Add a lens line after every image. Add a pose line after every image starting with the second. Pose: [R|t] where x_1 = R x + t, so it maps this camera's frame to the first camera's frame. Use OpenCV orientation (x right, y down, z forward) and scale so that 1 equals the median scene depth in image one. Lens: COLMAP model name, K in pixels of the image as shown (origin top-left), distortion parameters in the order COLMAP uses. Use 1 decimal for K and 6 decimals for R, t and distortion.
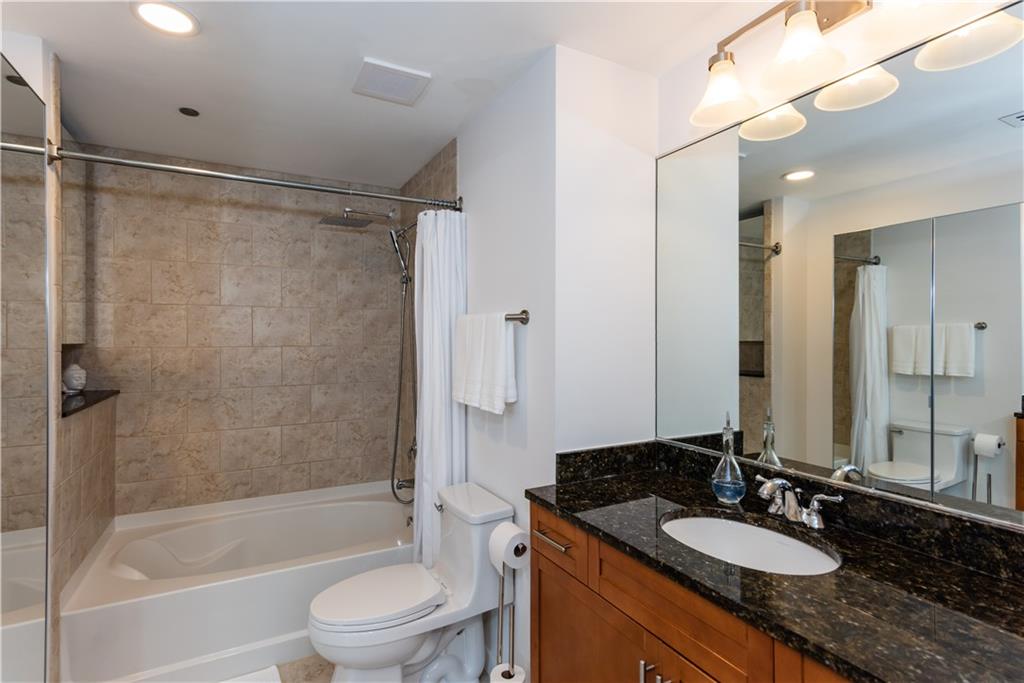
lens RADIAL K [[497.1, 0, 511.0], [0, 497.1, 342.1], [0, 0, 1]] dist [0.024066, -0.002822]
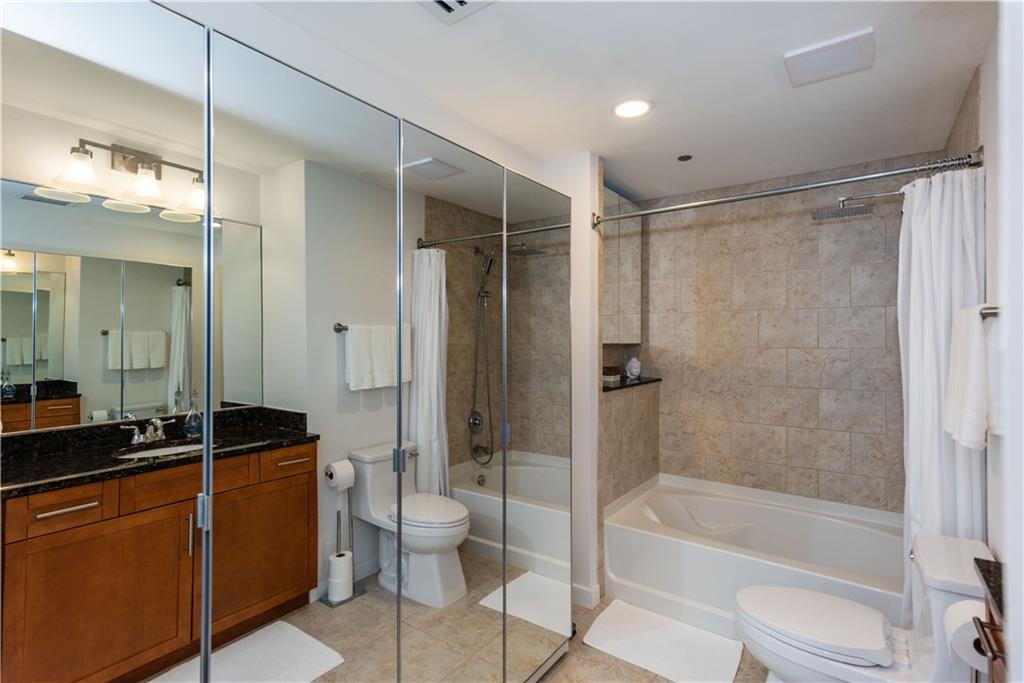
lens RADIAL K [[497.1, 0, 517.7], [0, 497.1, 337.0], [0, 0, 1]] dist [0.024066, -0.002822]
pose [[0.455282, -0.002497, -0.890344, 0.205359], [-0.008697, 0.999936, -0.007251, -0.001556], [0.890305, 0.011044, 0.455231, 0.054698]]
